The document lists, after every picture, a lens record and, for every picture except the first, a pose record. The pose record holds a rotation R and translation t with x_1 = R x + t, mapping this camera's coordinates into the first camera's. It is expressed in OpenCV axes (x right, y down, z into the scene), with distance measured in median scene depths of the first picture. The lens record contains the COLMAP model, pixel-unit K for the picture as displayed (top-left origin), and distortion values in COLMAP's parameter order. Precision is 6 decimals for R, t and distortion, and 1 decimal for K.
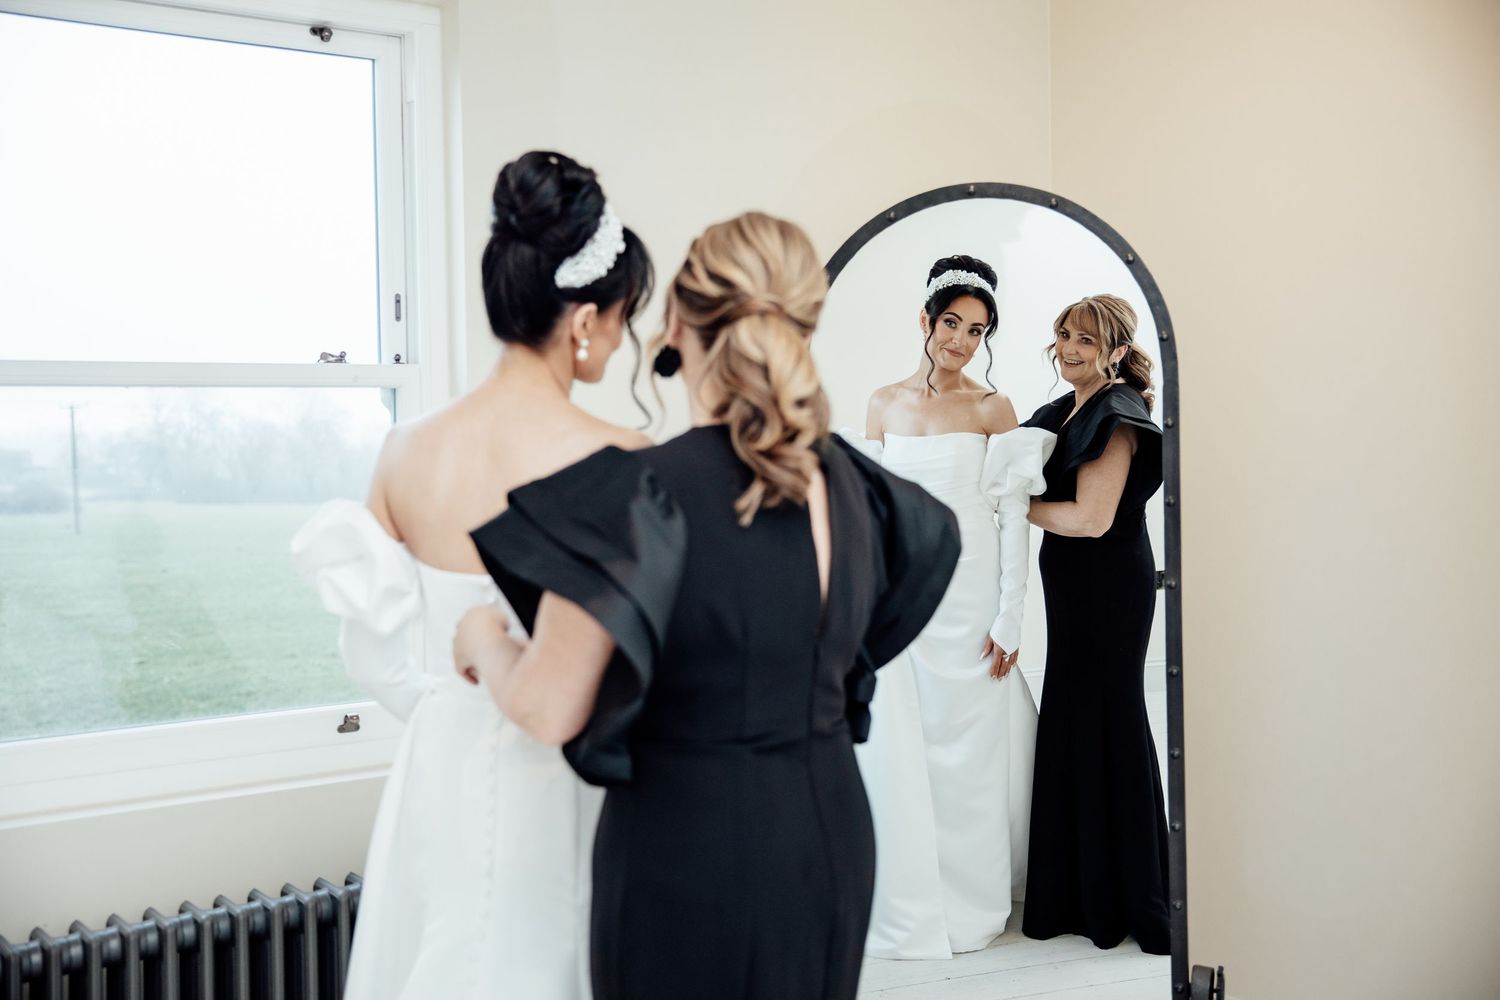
lens RADIAL K [[1839.5, 0, 754.9], [0, 1839.5, 493.4], [0, 0, 1]] dist [0.098429, 0.000000]
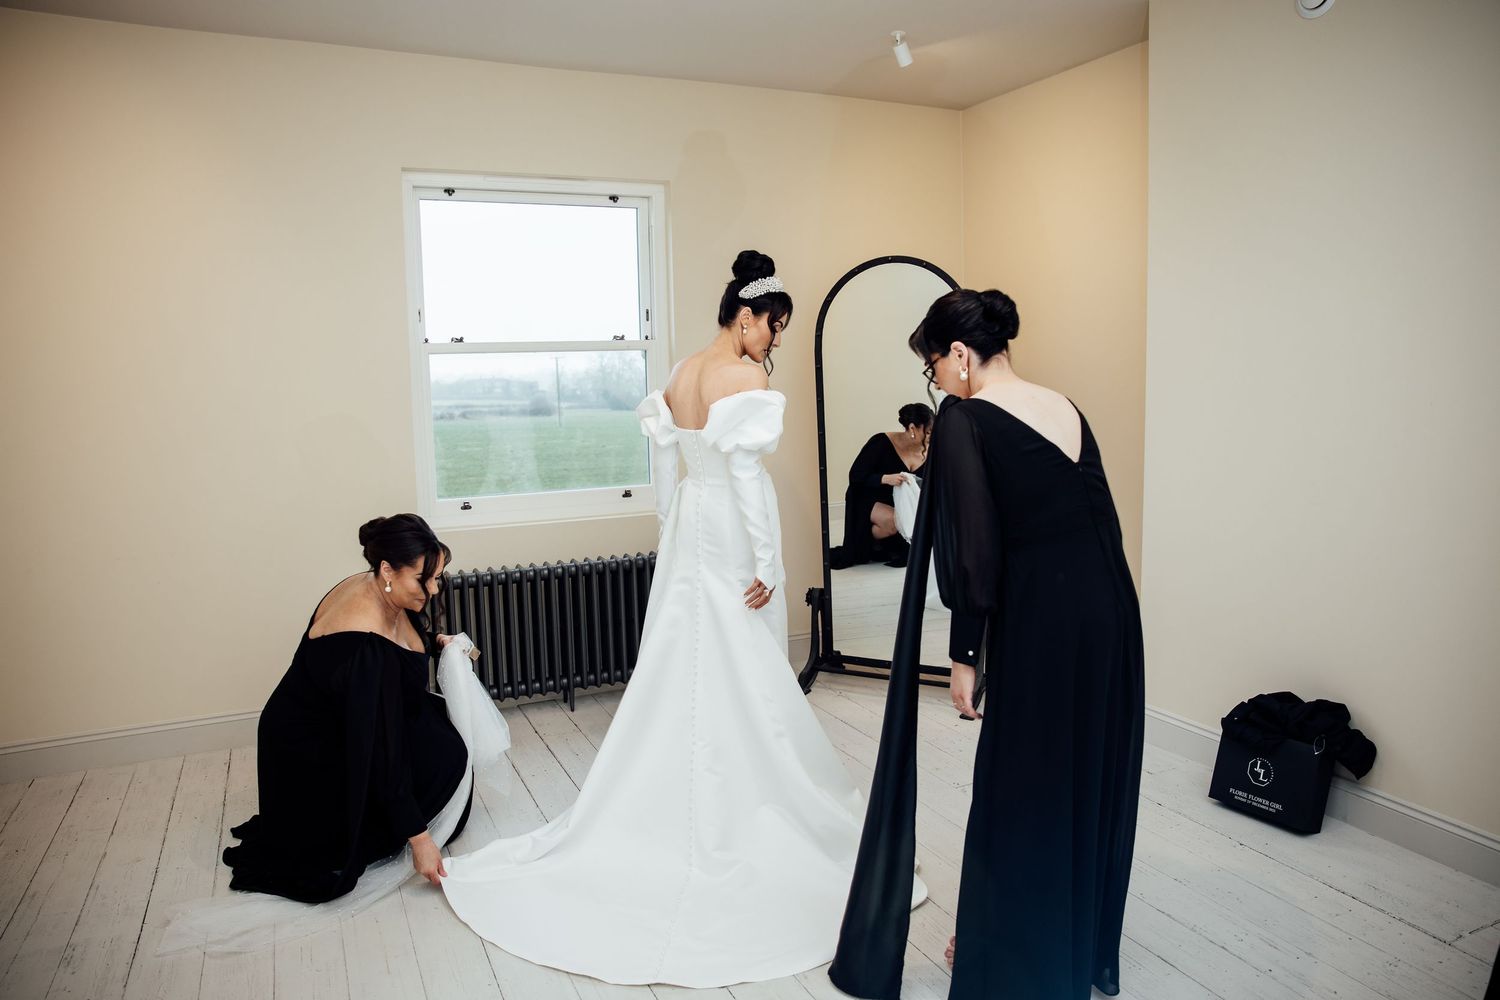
lens RADIAL K [[1062.9, 0, 754.5], [0, 1062.9, 494.7], [0, 0, 1]] dist [-0.085874, -0.000586]
pose [[0.985681, 0.011217, -0.168249, 0.171090], [0.003139, 0.996392, 0.084818, 0.011378], [0.168593, -0.084132, 0.982089, -0.307576]]
